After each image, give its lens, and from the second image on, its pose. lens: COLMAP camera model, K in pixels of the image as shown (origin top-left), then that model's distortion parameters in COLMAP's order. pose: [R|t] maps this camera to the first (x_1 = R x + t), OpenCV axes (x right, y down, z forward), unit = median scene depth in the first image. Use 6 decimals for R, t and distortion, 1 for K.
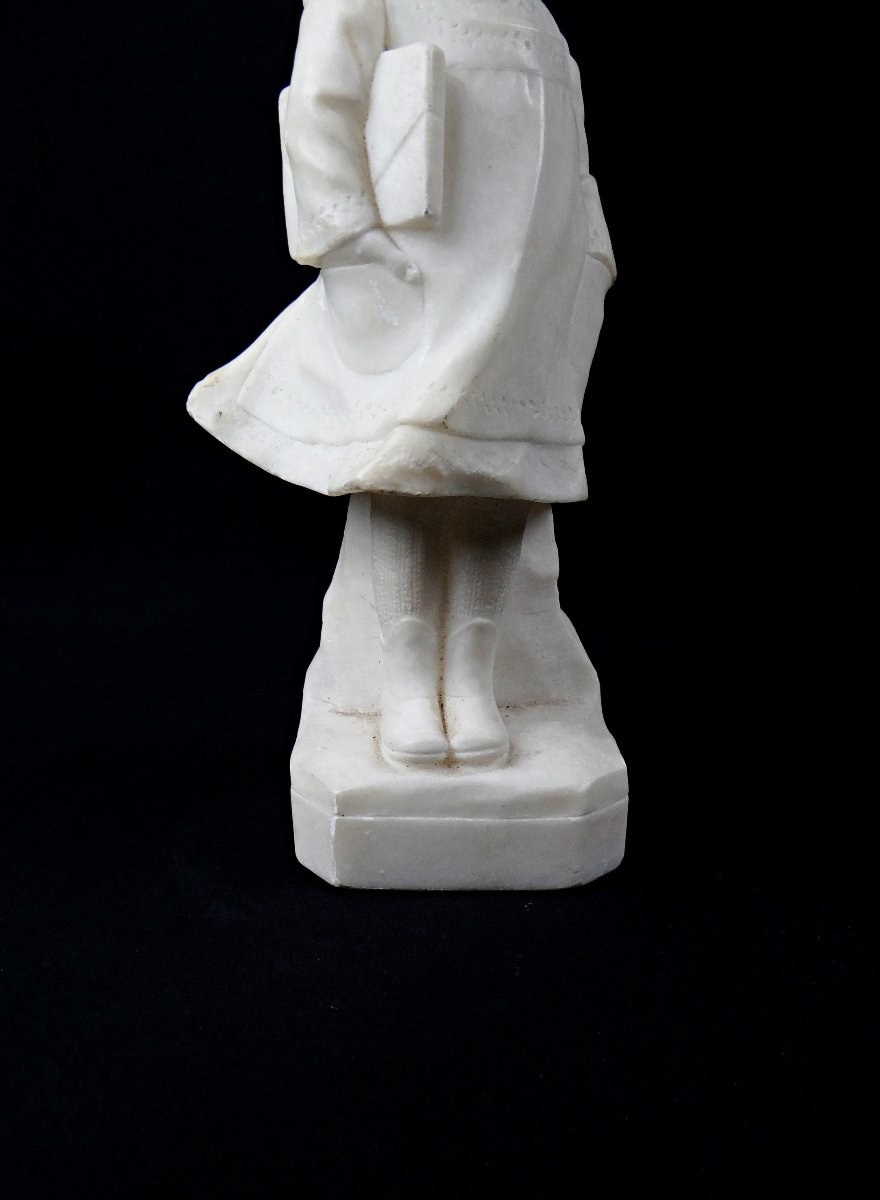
lens RADIAL K [[1003.7, 0, 436.2], [0, 1003.7, 602.0], [0, 0, 1]] dist [-0.007936, 0.015630]
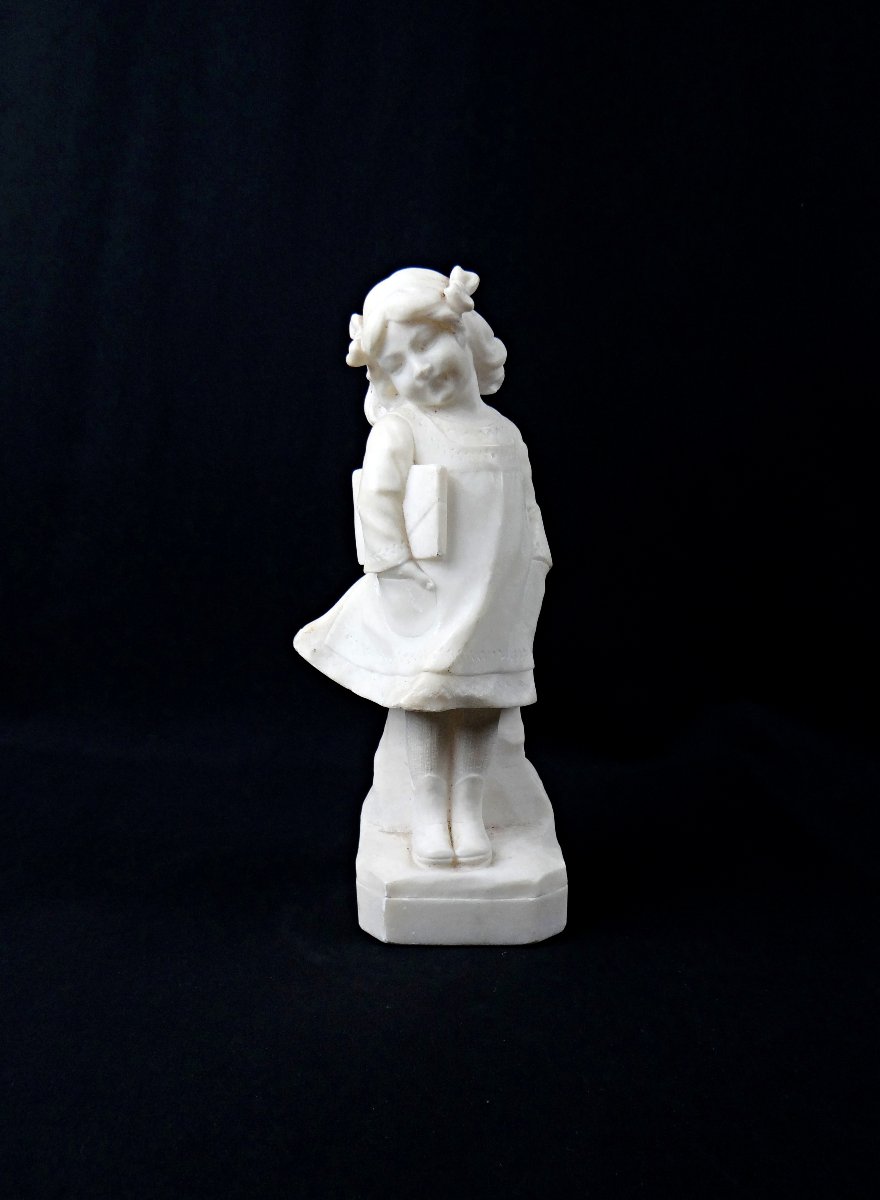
lens RADIAL K [[1003.7, 0, 429.9], [0, 1003.7, 595.1], [0, 0, 1]] dist [-0.007936, 0.015630]
pose [[0.999711, -0.010109, -0.021822, 0.012852], [0.007824, 0.994713, -0.102393, -0.110383], [0.022742, 0.102192, 0.994505, -0.678111]]
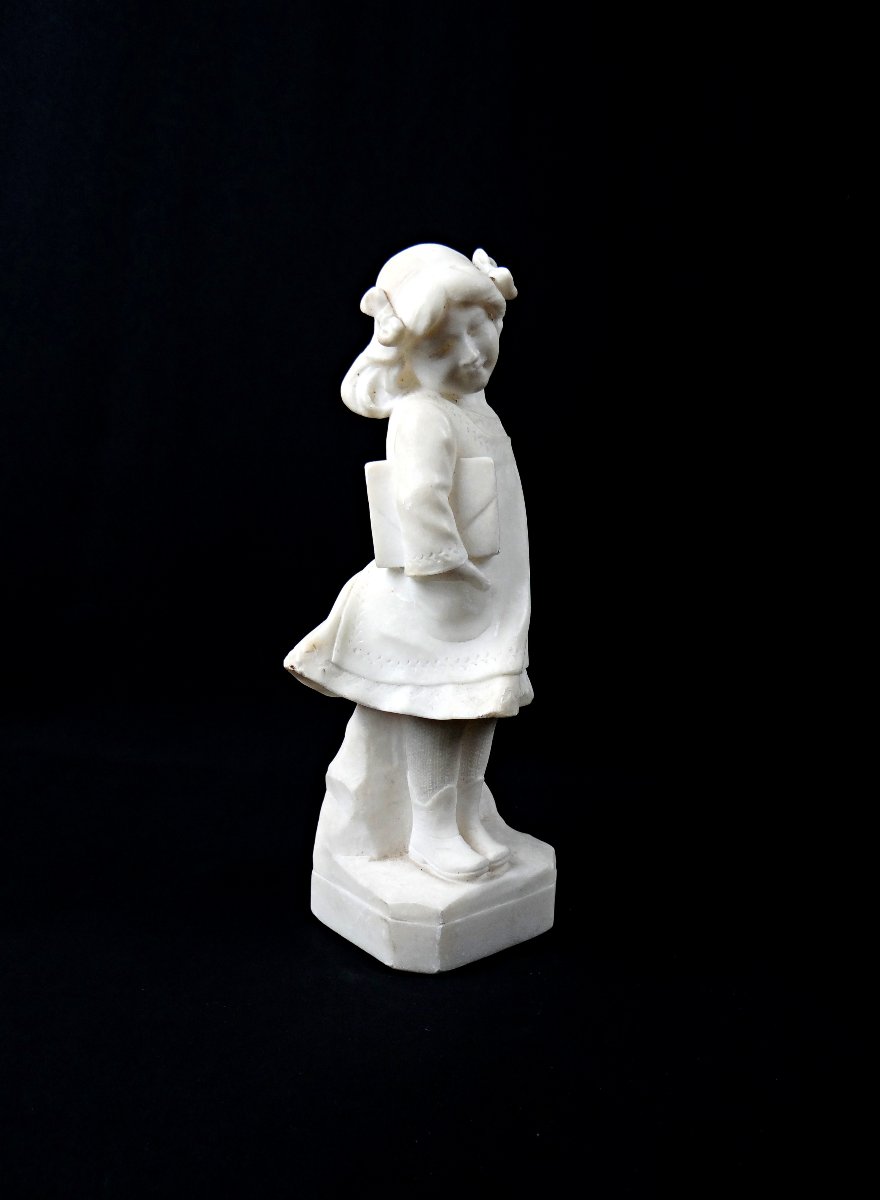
lens RADIAL K [[1003.7, 0, 439.9], [0, 1003.7, 594.5], [0, 0, 1]] dist [-0.007936, 0.015630]
pose [[0.790352, -0.089176, 0.606129, -0.975372], [0.139775, 0.989504, -0.036678, -0.226382], [-0.596496, 0.113710, 0.794521, -0.261045]]
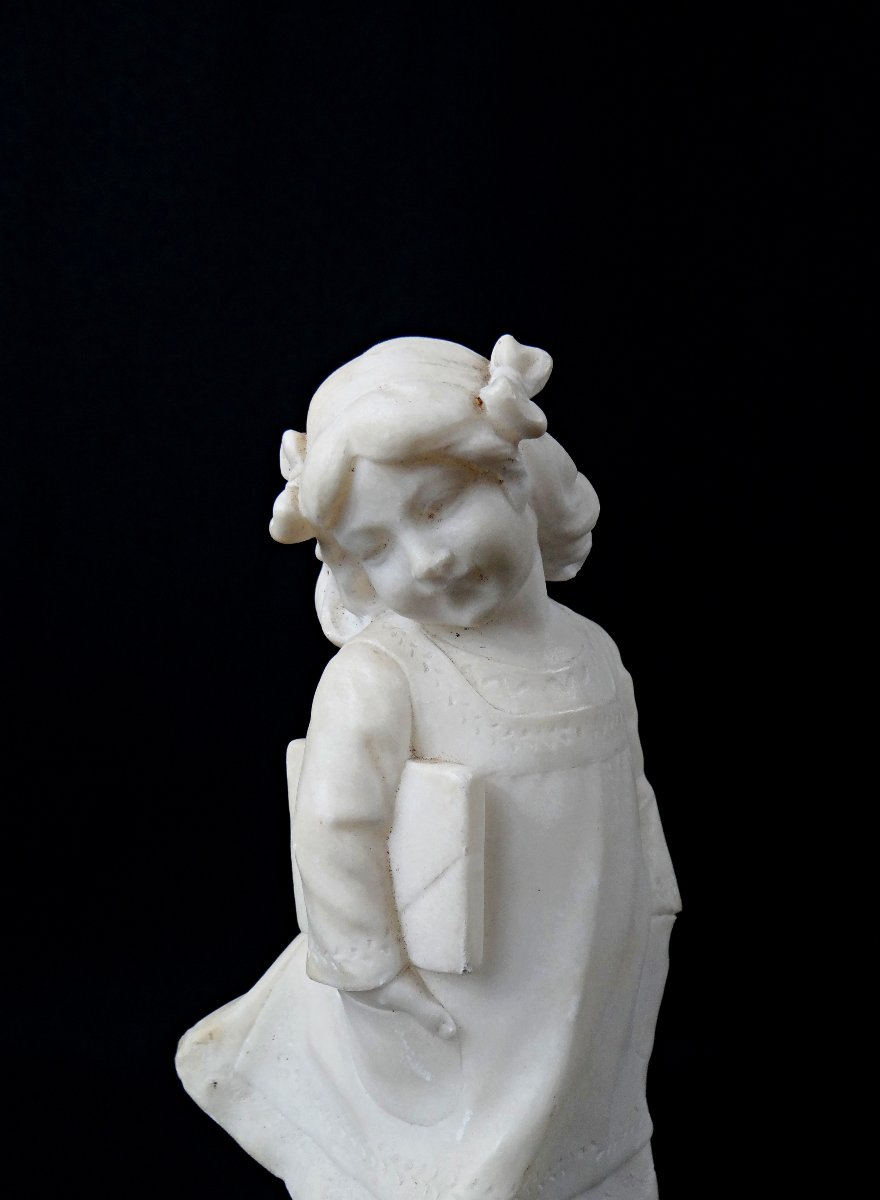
lens RADIAL K [[1003.7, 0, 433.4], [0, 1003.7, 601.7], [0, 0, 1]] dist [-0.007936, 0.015630]
pose [[0.999894, -0.010635, -0.009931, -0.020534], [0.009409, 0.993185, -0.116164, -0.504571], [0.011099, 0.116058, 0.993180, 0.126558]]
